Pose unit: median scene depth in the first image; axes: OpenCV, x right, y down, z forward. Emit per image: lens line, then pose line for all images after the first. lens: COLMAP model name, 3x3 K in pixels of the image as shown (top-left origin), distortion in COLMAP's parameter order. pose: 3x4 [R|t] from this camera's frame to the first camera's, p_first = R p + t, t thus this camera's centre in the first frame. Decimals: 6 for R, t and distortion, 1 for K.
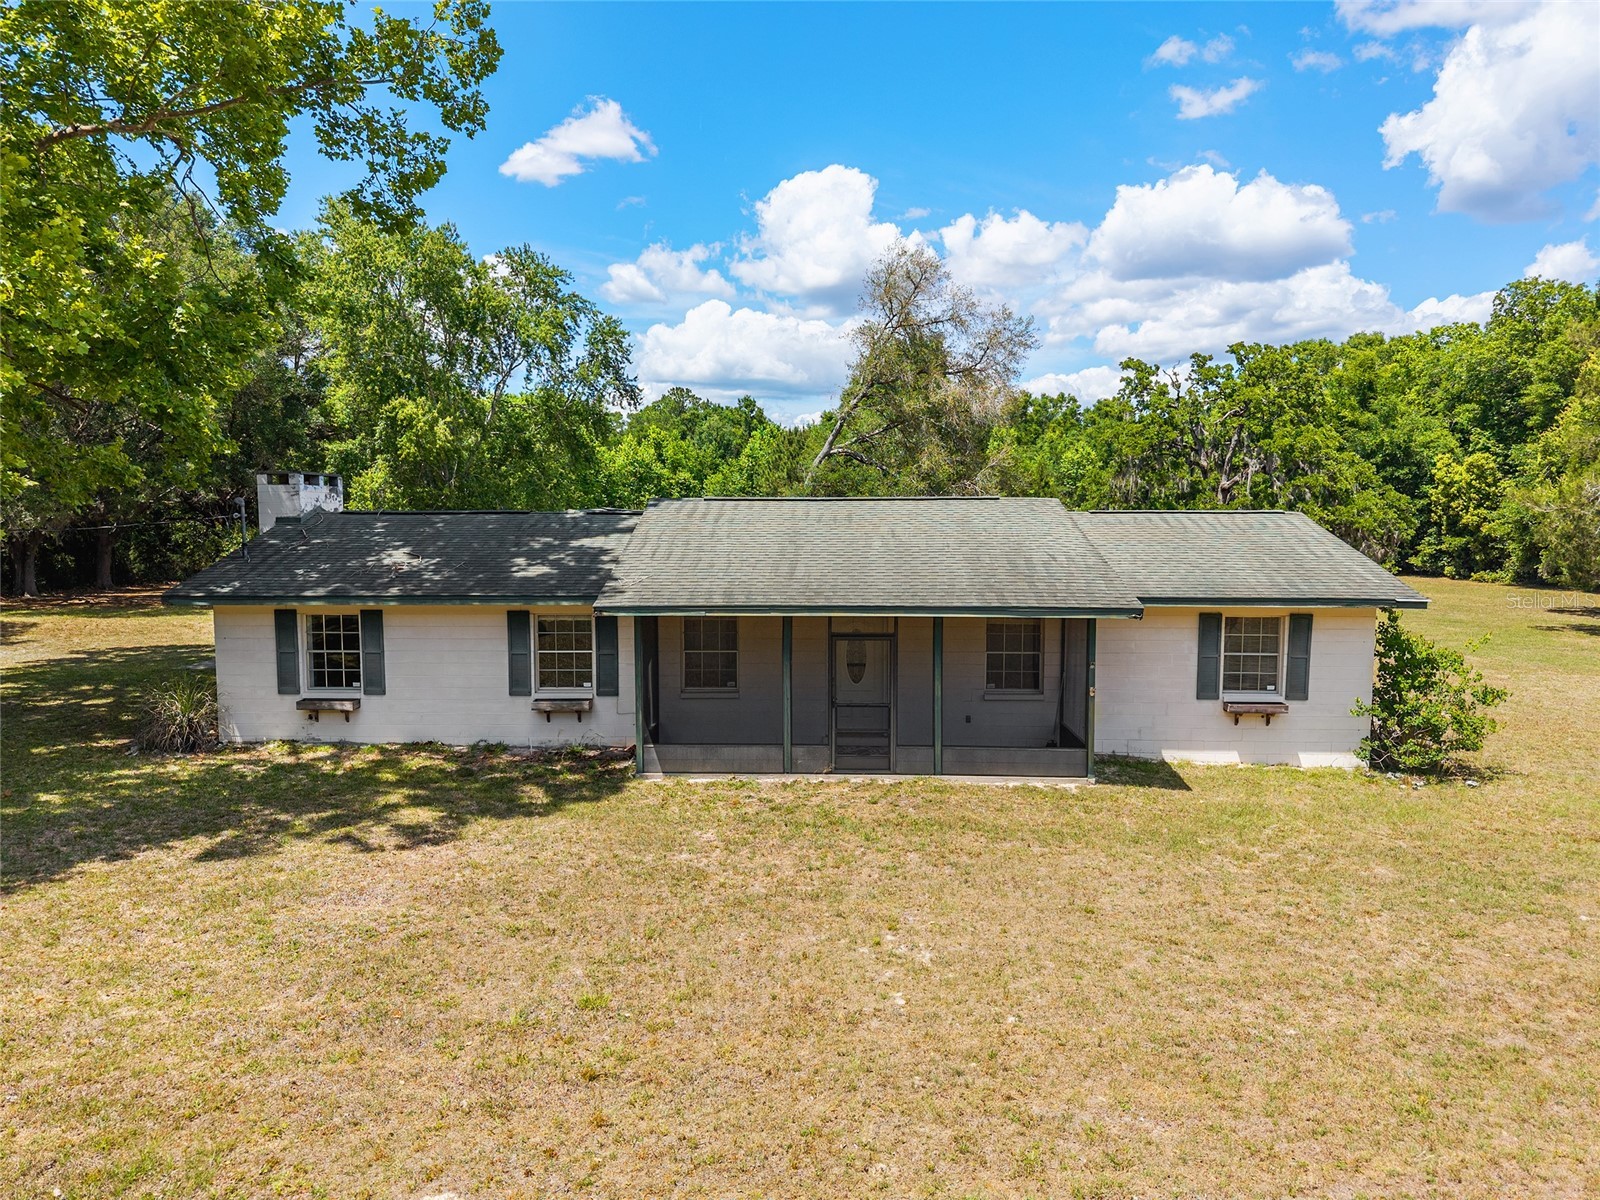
lens RADIAL K [[1068.3, 0, 790.5], [0, 1068.3, 609.2], [0, 0, 1]] dist [0.031021, -0.000071]
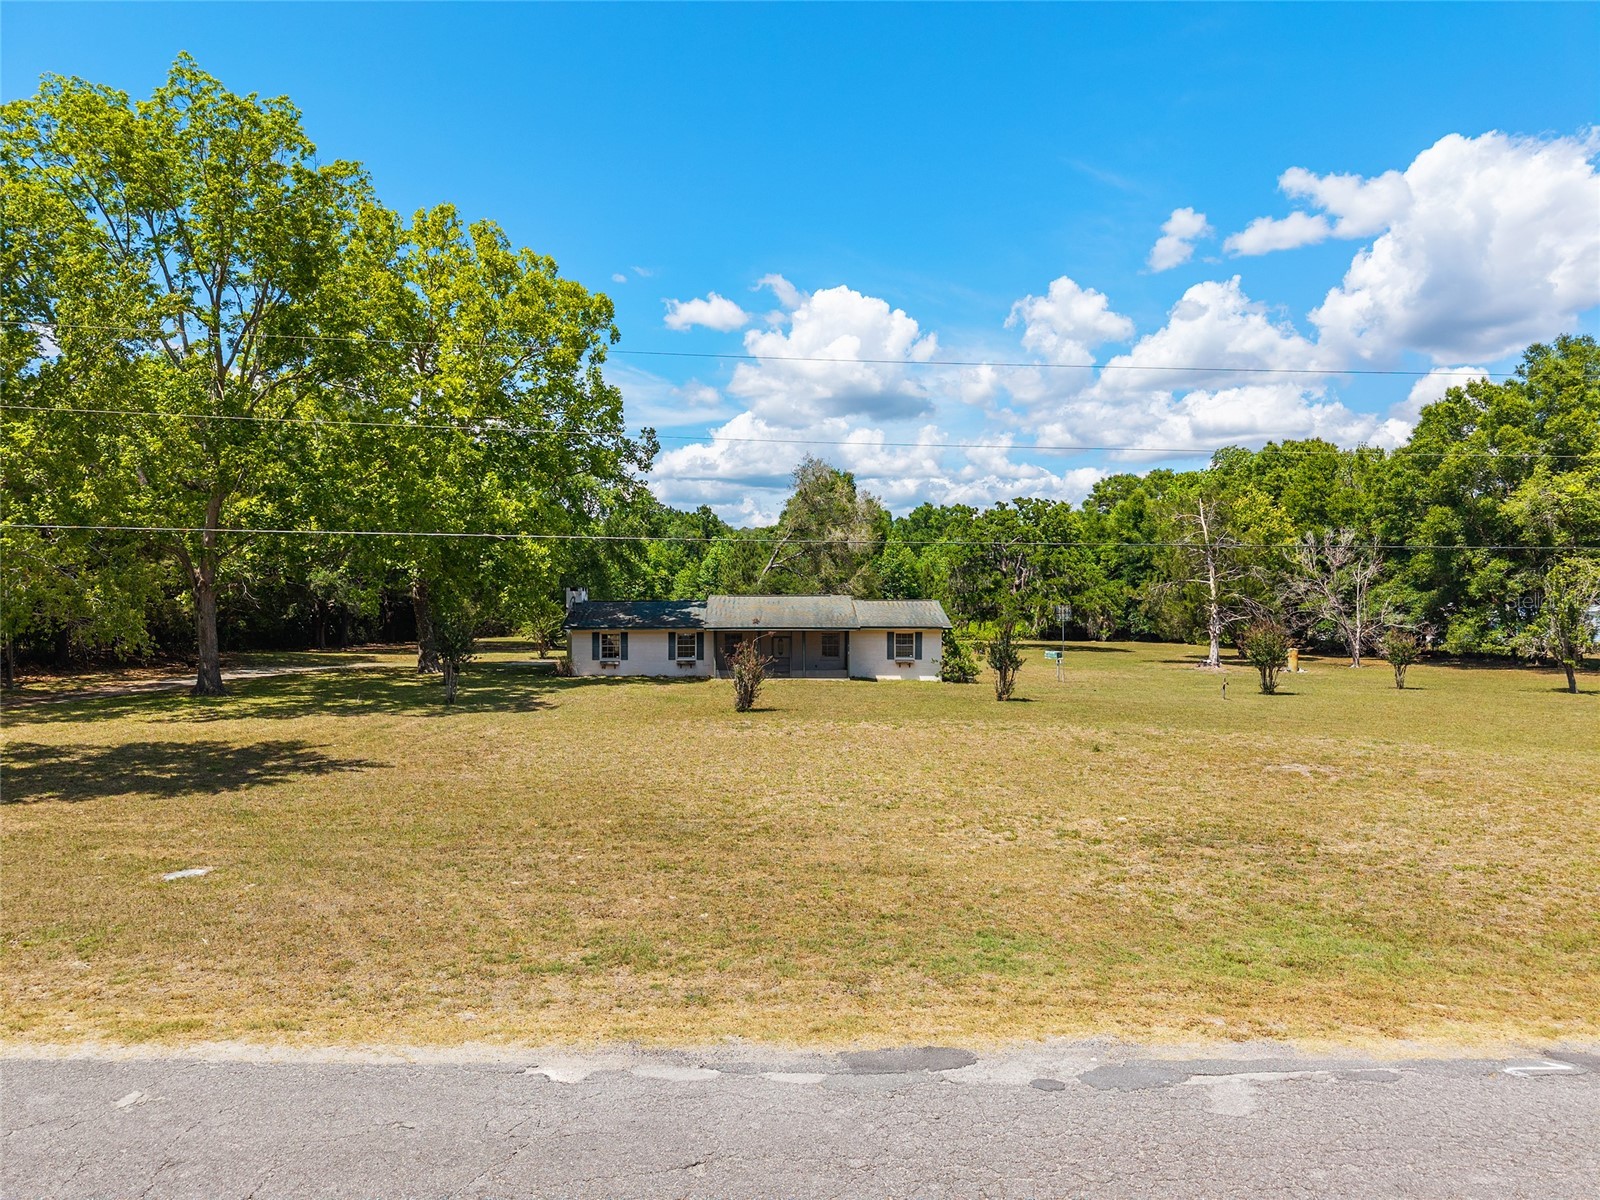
lens RADIAL K [[1068.3, 0, 811.1], [0, 1068.3, 603.5], [0, 0, 1]] dist [0.031021, -0.000071]
pose [[0.997373, -0.002230, 0.072402, -0.073580], [0.008438, 0.996298, -0.085557, 0.184724], [-0.071943, 0.085943, 0.993699, -2.103271]]
